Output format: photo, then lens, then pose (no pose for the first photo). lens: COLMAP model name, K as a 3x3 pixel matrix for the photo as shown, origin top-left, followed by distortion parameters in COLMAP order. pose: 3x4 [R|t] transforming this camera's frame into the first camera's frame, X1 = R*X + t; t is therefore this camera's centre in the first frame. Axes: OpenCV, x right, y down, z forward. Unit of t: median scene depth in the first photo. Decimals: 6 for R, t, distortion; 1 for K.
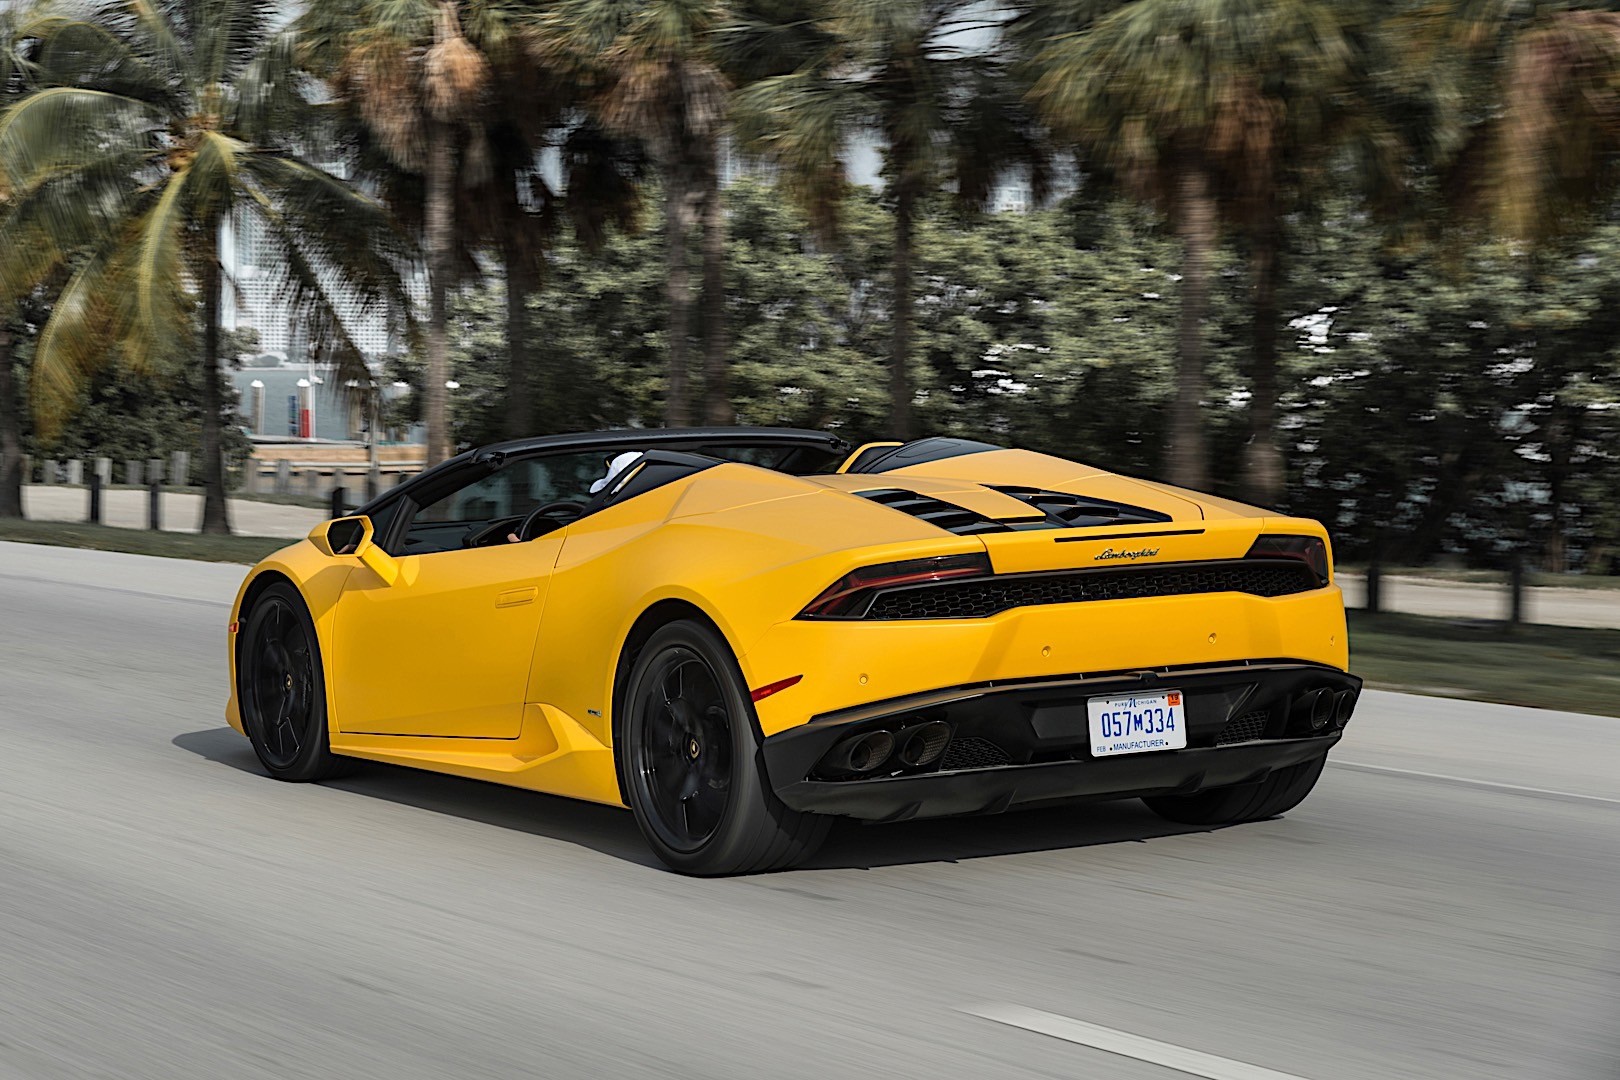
lens RADIAL K [[3033.4, 0, 810.0], [0, 3033.4, 540.0], [0, 0, 1]] dist [-0.023303, -0.005508]
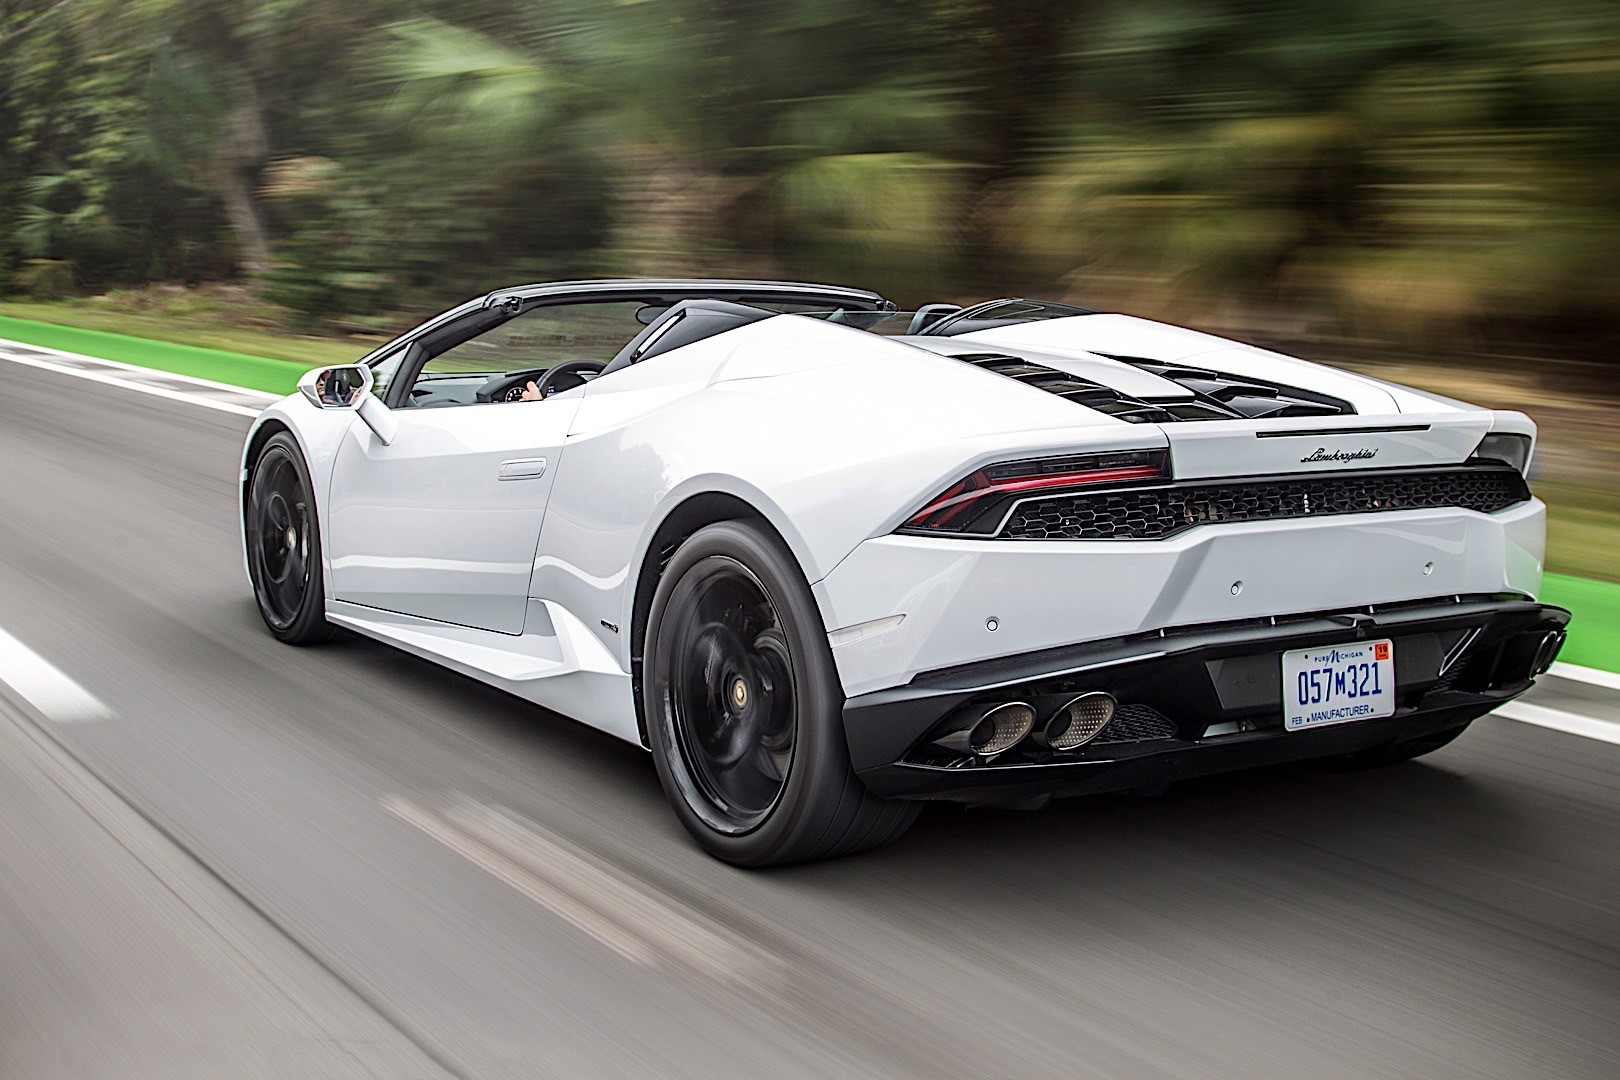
lens RADIAL K [[1995.9, 0, 810.0], [0, 1995.9, 540.0], [0, 0, 1]] dist [-0.080191, -0.011702]
pose [[0.999089, 0.036235, 0.022554, -0.033692], [-0.037840, 0.996436, 0.075386, -0.006441], [-0.019742, -0.076171, 0.996899, 0.518645]]
